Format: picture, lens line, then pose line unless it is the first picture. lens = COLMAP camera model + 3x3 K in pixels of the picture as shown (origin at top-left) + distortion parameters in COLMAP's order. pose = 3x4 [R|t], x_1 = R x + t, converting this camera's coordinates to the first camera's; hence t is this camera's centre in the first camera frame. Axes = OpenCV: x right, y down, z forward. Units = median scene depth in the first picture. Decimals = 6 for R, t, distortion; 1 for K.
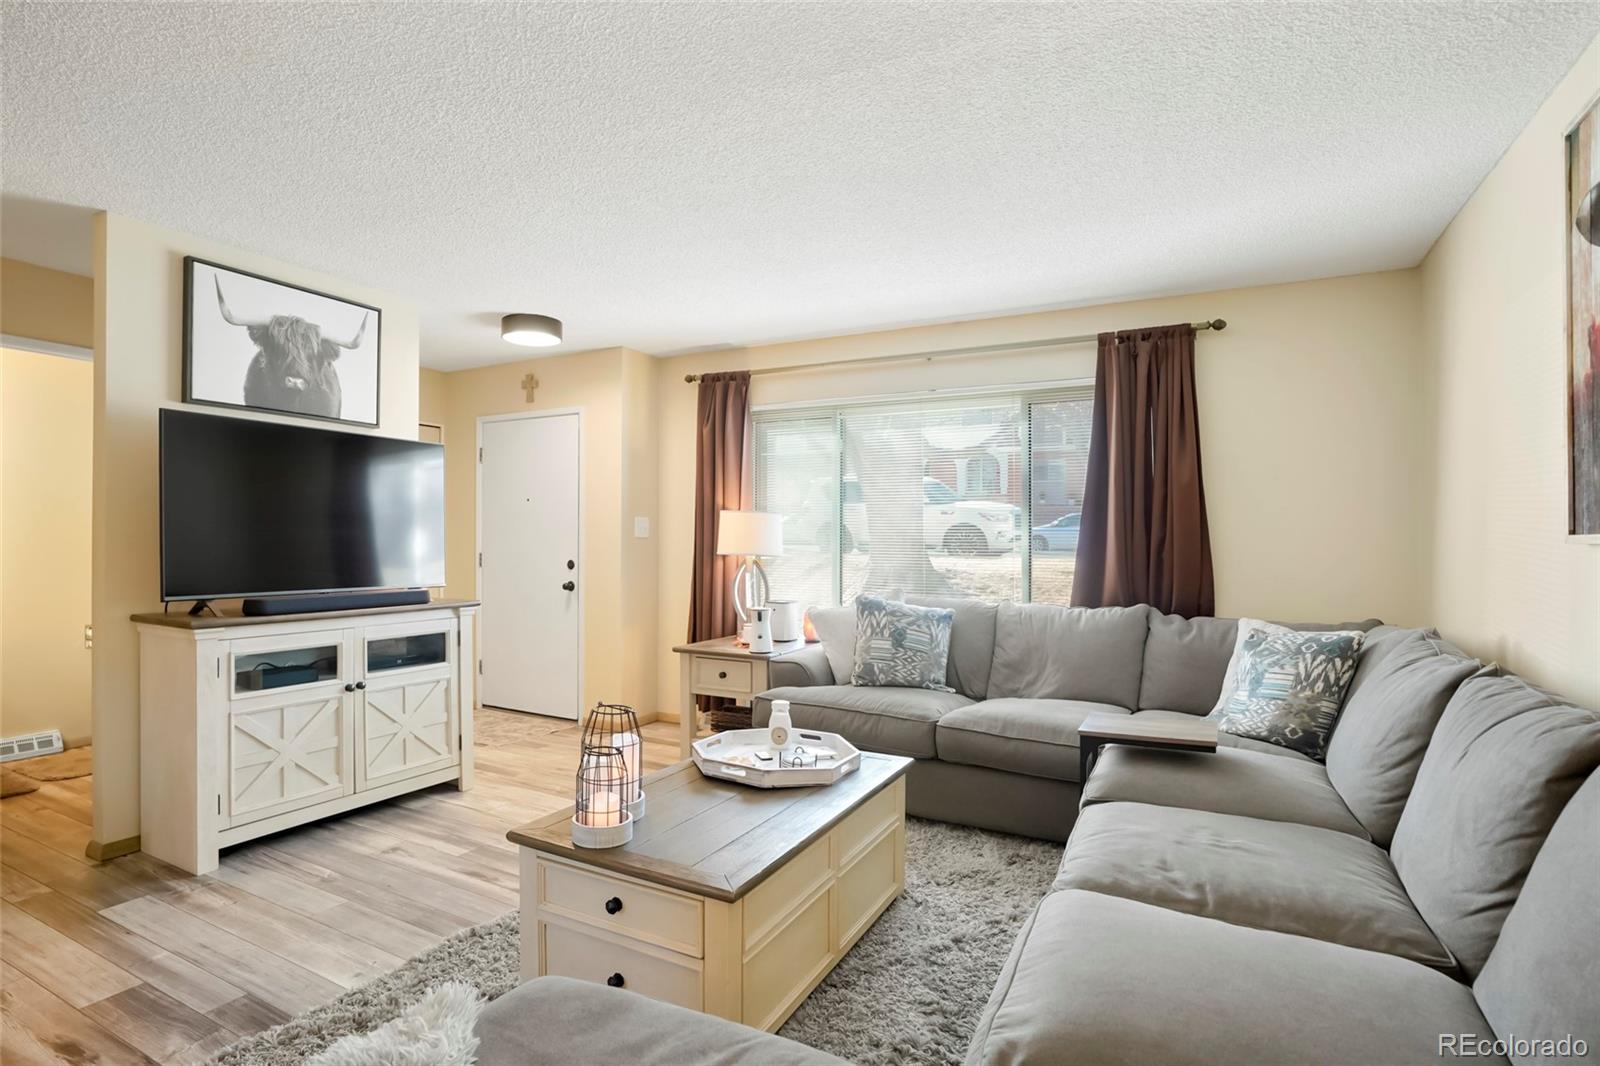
lens RADIAL K [[804.4, 0, 774.6], [0, 804.4, 531.1], [0, 0, 1]] dist [-0.078500, 0.034005]
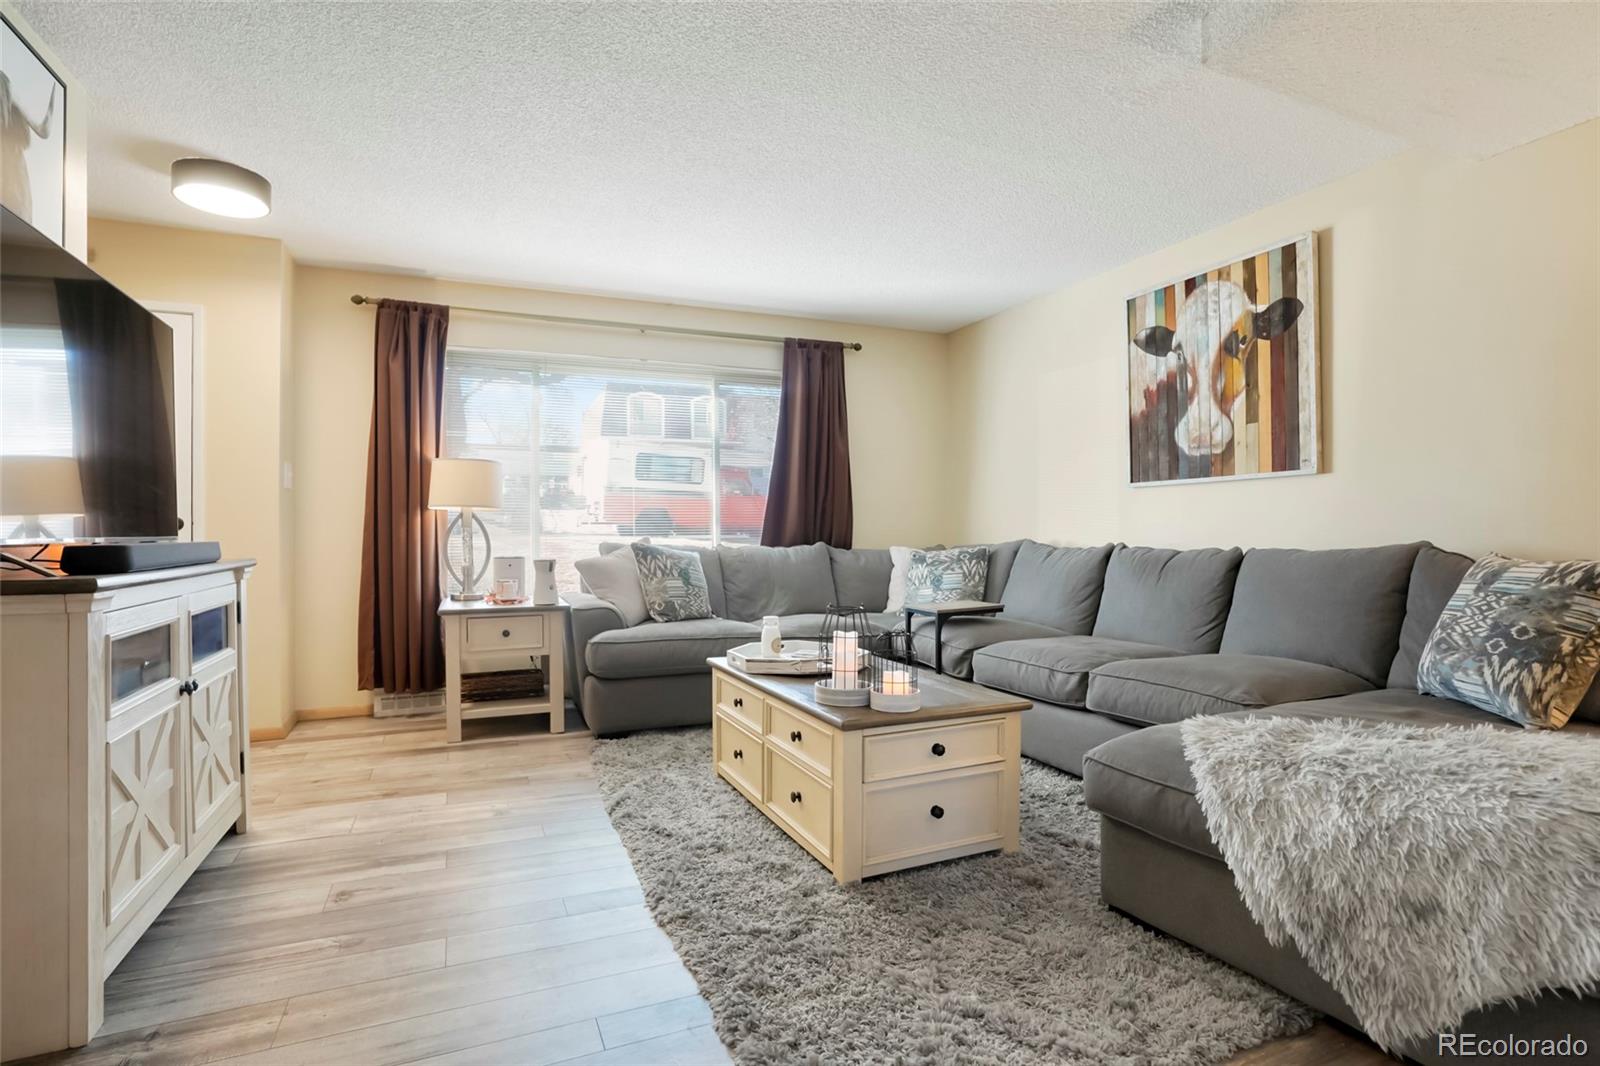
lens RADIAL K [[804.4, 0, 774.6], [0, 804.4, 531.1], [0, 0, 1]] dist [-0.078500, 0.034005]
pose [[0.608037, -0.008370, 0.793864, -0.674279], [0.001830, 0.999957, 0.009142, 0.059508], [-0.793906, -0.004106, 0.608026, 0.218283]]
